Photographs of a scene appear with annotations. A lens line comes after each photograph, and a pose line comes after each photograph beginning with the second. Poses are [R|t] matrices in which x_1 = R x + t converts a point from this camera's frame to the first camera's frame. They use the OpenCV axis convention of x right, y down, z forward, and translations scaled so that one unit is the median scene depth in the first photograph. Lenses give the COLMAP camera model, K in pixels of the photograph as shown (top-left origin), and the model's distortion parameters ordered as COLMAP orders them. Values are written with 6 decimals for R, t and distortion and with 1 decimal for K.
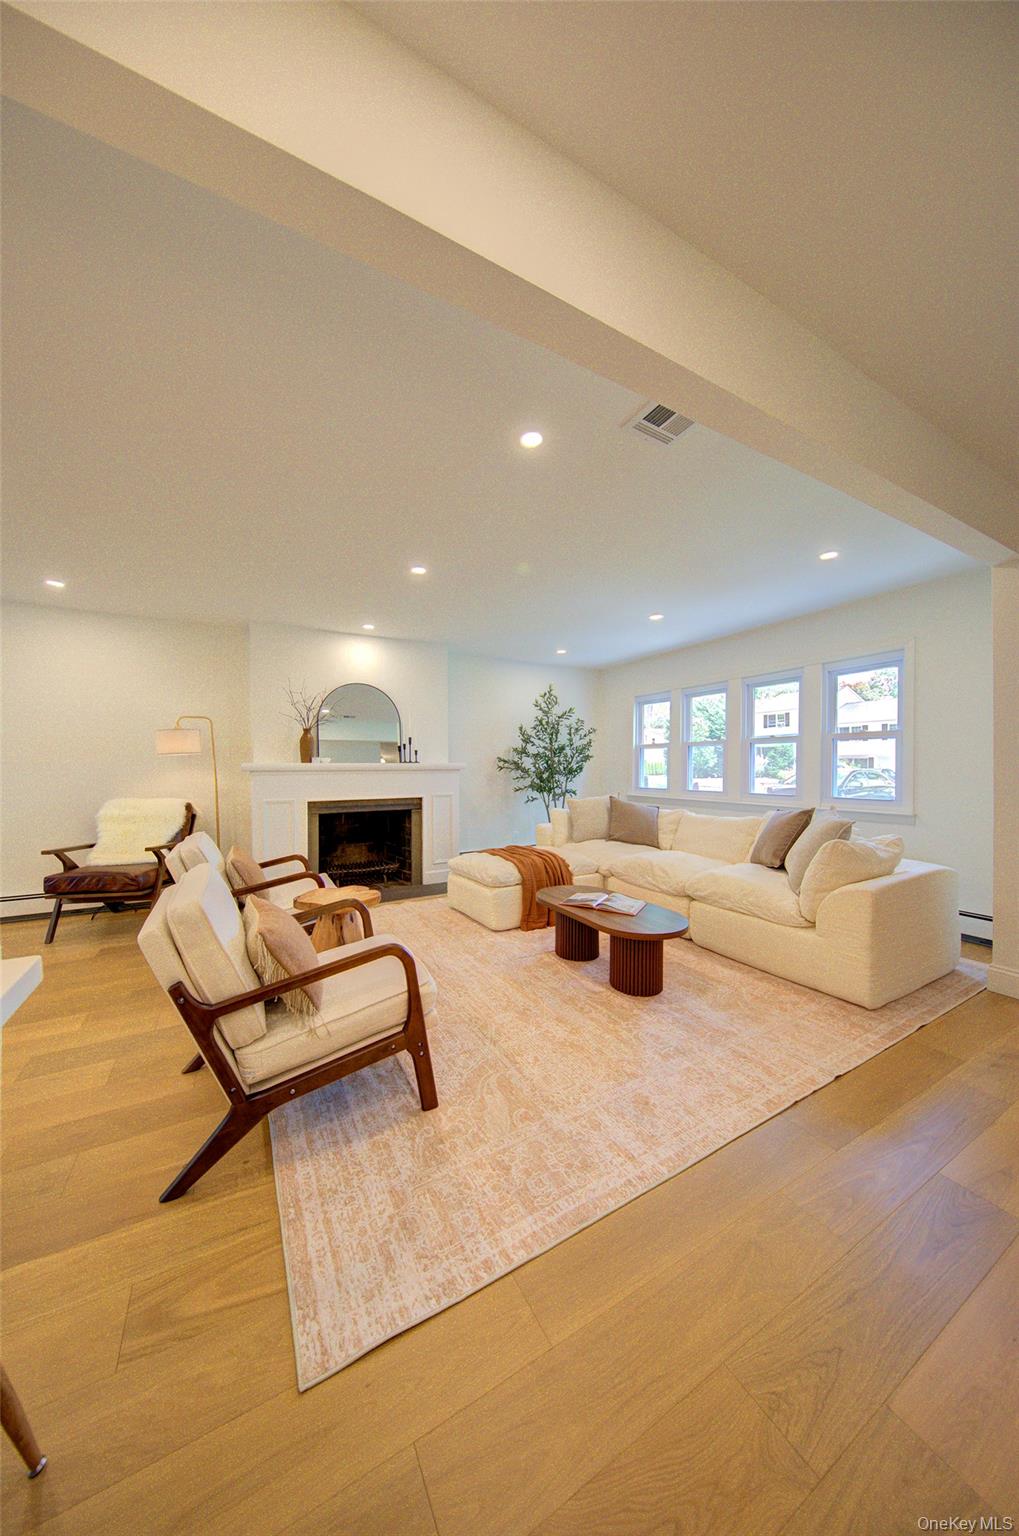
lens RADIAL K [[495.2, 0, 509.5], [0, 495.2, 768.0], [0, 0, 1]] dist [0.001791, 0.000055]
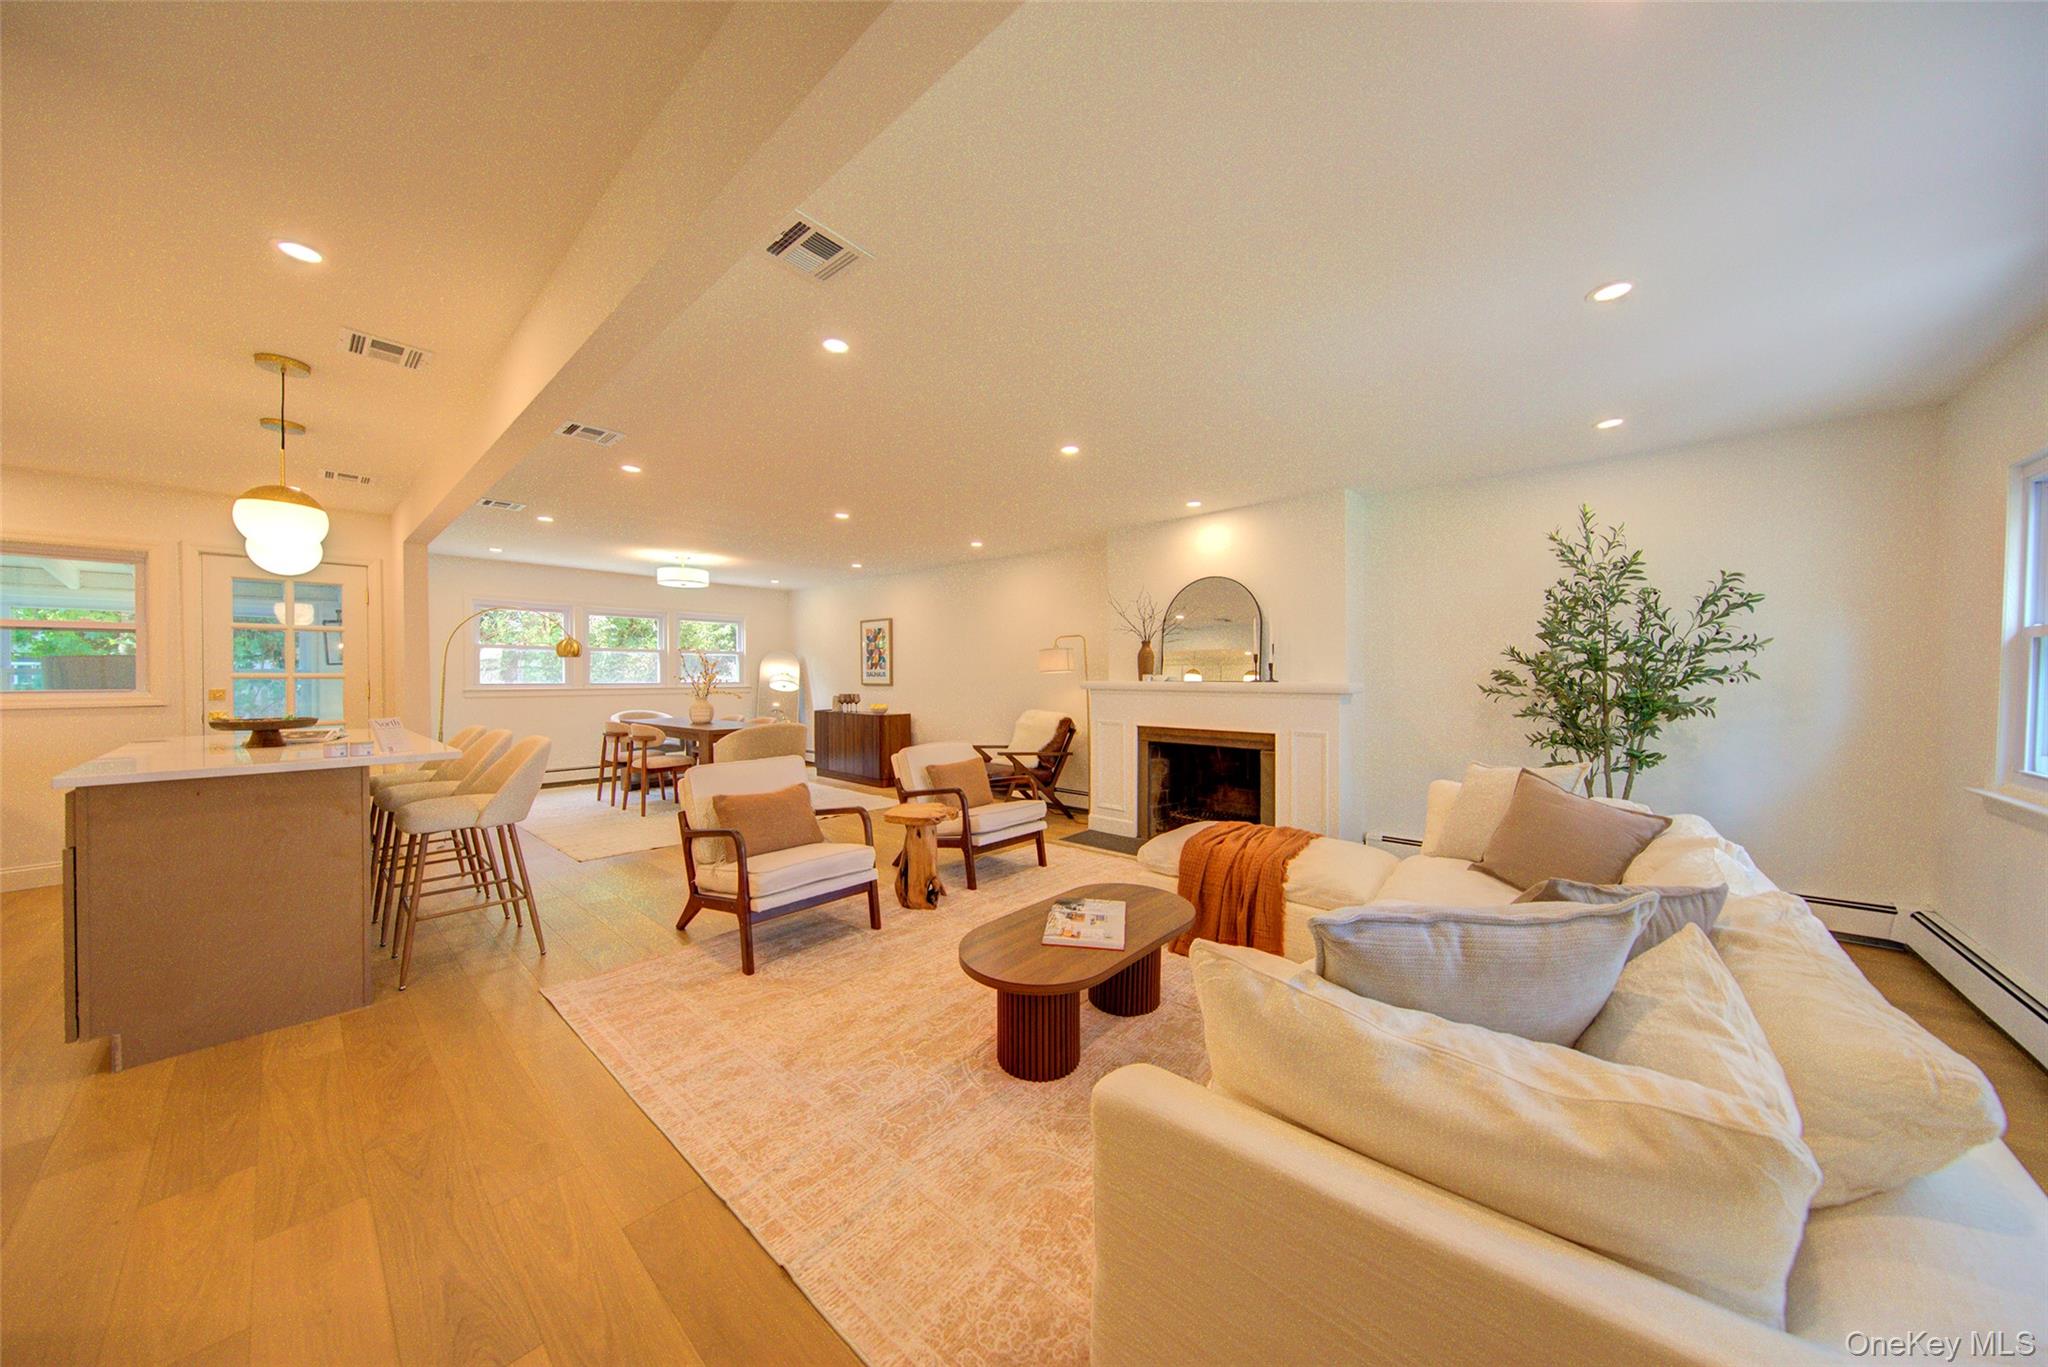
lens RADIAL K [[660.2, 0, 1024.0], [0, 660.2, 683.5], [0, 0, 1]] dist [0.001791, 0.000055]
pose [[0.324858, 0.017364, -0.945603, 0.622590], [-0.005648, 0.999849, 0.016419, -0.023960], [0.945746, 0.000007, 0.324907, 0.435974]]
